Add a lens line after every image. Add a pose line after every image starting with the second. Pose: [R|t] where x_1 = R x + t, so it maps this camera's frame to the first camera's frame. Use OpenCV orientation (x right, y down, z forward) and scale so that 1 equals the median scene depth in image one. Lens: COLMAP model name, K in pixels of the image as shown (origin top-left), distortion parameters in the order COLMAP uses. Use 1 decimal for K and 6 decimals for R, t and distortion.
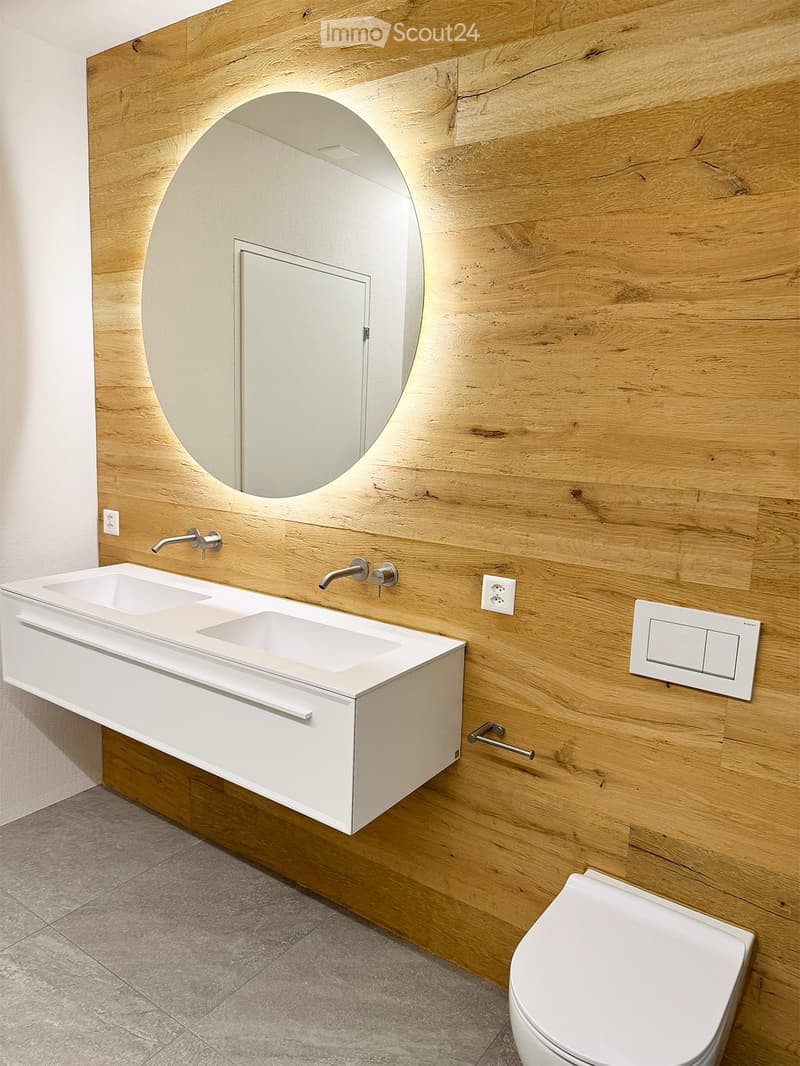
lens RADIAL K [[752.9, 0, 400.0], [0, 752.9, 533.0], [0, 0, 1]] dist [0.056847, -0.066674]
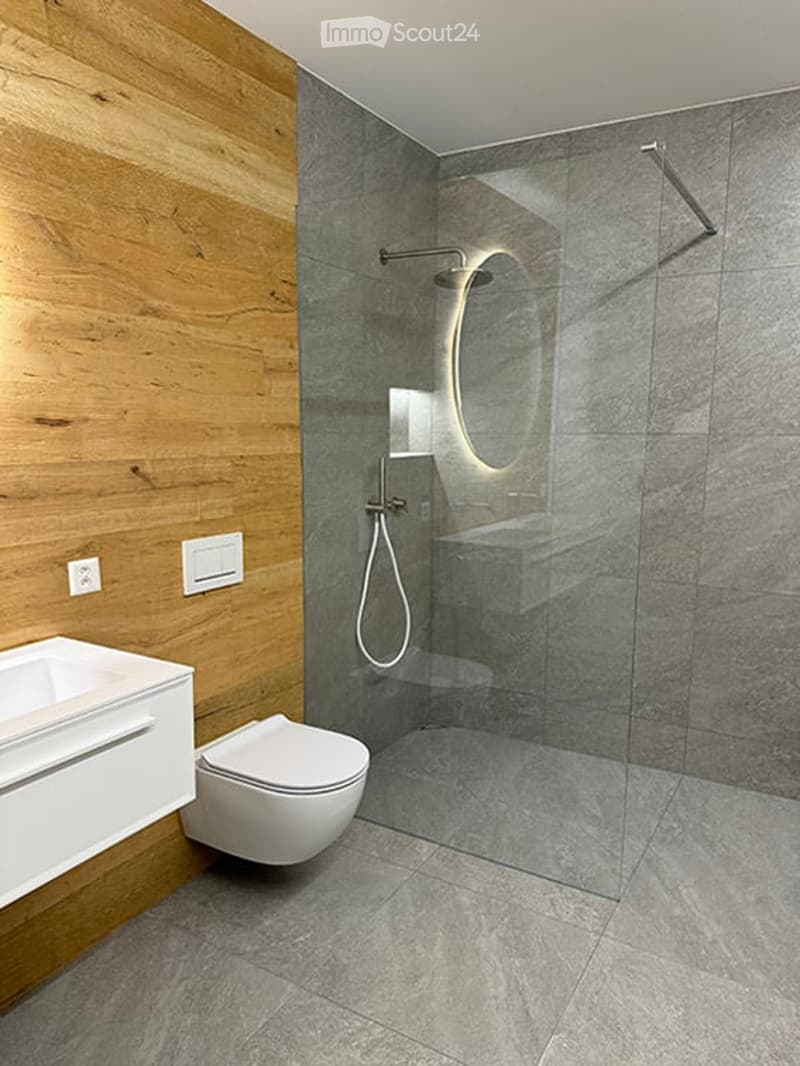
lens RADIAL K [[752.9, 0, 400.0], [0, 752.9, 533.0], [0, 0, 1]] dist [0.056847, -0.066674]
pose [[-0.087904, -0.188416, 0.978147, -0.951783], [0.131284, 0.971192, 0.198875, -0.132434], [-0.987440, 0.145897, -0.060636, 0.636416]]
